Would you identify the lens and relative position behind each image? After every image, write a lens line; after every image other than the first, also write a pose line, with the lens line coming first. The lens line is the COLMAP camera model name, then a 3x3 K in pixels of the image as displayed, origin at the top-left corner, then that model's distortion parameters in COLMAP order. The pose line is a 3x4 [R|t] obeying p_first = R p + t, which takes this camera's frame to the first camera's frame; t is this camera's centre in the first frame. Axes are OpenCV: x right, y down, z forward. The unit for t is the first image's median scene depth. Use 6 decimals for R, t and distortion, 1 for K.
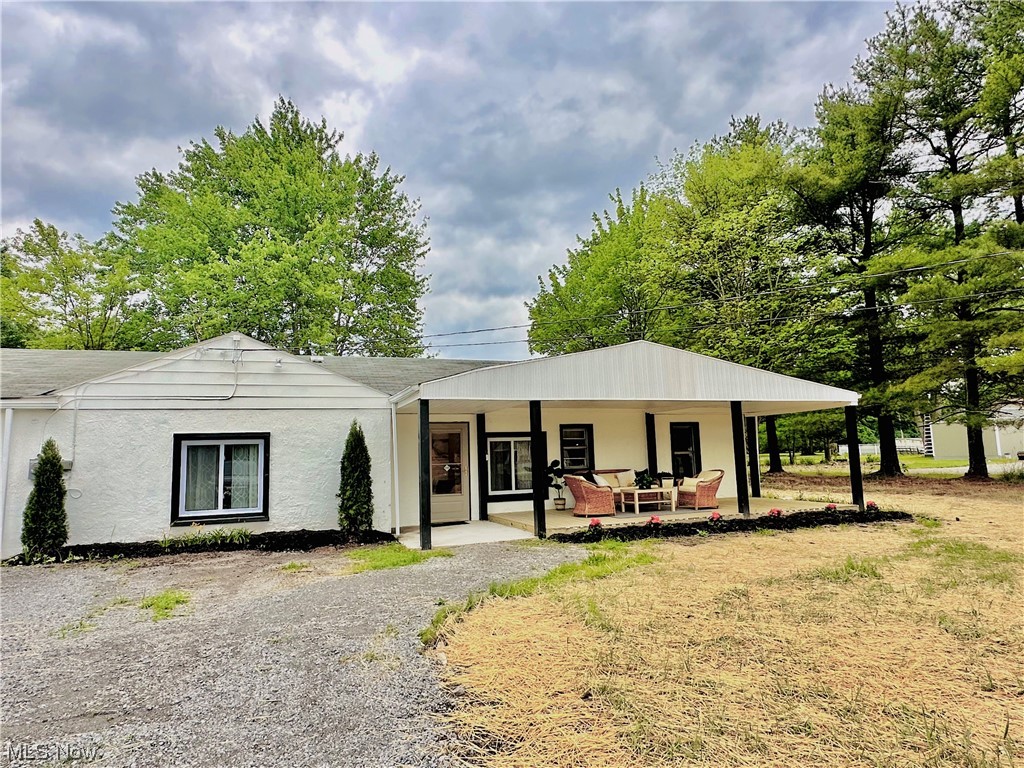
lens RADIAL K [[592.1, 0, 512.0], [0, 592.1, 384.0], [0, 0, 1]] dist [-0.025795, -0.000051]
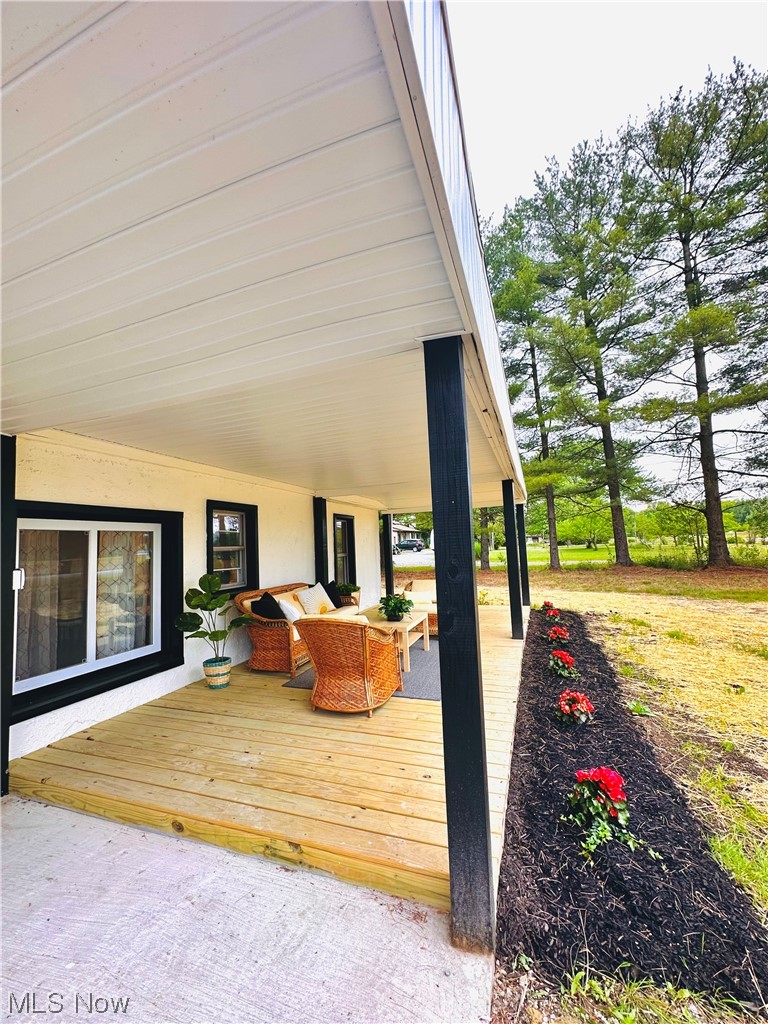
lens RADIAL K [[407.6, 0, 384.0], [0, 407.6, 512.0], [0, 0, 1]] dist [0.000150, 0.000003]
pose [[0.652103, 0.062094, 0.755583, -0.072367], [-0.062912, 0.997635, -0.027690, 0.074890], [-0.755516, -0.029479, 0.654467, 0.644960]]
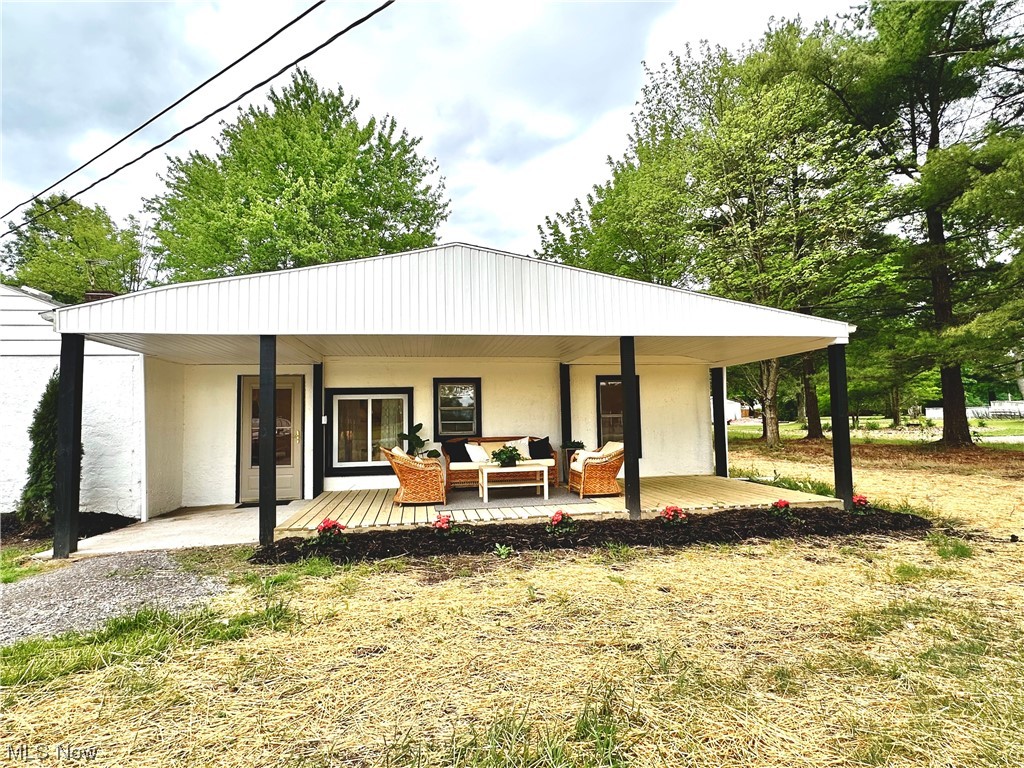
lens RADIAL K [[516.9, 0, 512.0], [0, 516.9, 384.0], [0, 0, 1]] dist [-0.017942, -0.000303]
pose [[0.981628, -0.005323, -0.190733, 0.299239], [0.016407, 0.998263, 0.056584, 0.037803], [0.190100, -0.058674, 0.980010, 0.341566]]
